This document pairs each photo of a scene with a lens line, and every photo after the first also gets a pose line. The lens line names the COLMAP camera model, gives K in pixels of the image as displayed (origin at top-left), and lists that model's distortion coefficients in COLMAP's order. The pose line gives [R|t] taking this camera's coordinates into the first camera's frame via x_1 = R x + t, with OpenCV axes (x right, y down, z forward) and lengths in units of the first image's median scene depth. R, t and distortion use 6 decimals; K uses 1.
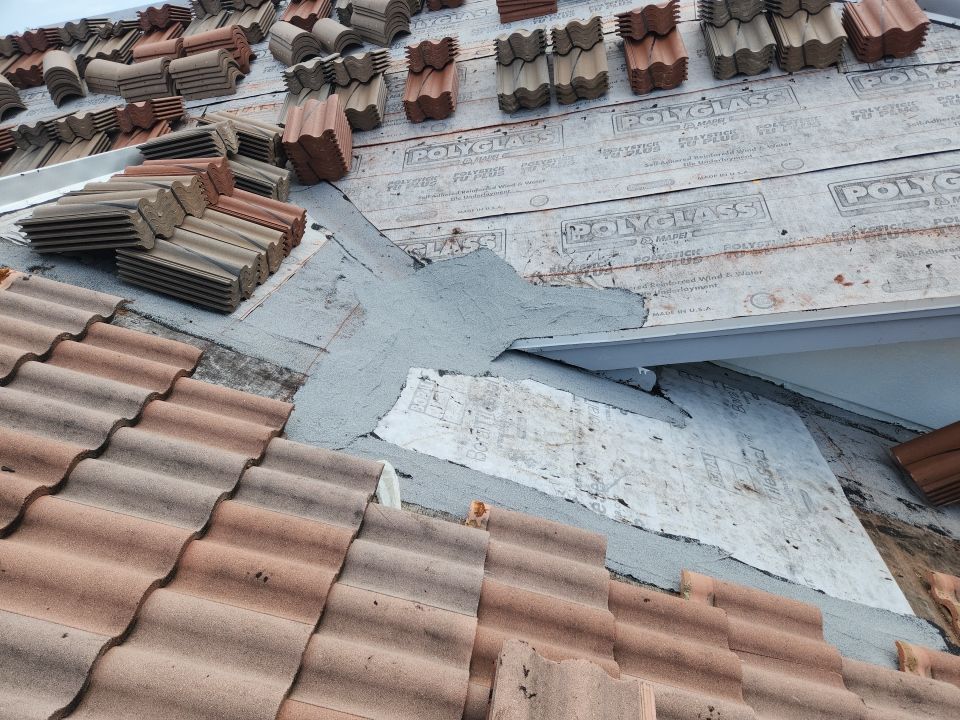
lens RADIAL K [[655.4, 0, 480.0], [0, 655.4, 360.0], [0, 0, 1]] dist [0.083159, -0.072129]
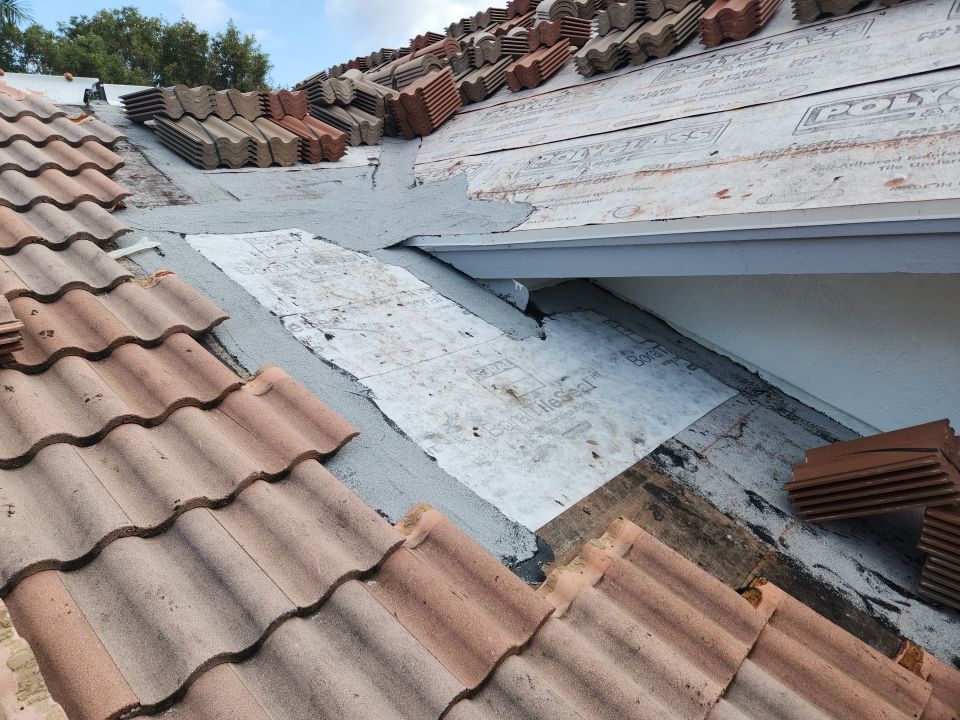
lens RADIAL K [[655.4, 0, 480.0], [0, 655.4, 360.0], [0, 0, 1]] dist [0.083159, -0.072129]
pose [[0.809950, 0.197888, -0.552107, 0.745109], [-0.270838, 0.961175, -0.052816, 0.183624], [0.520219, 0.192310, 0.832099, 0.210945]]
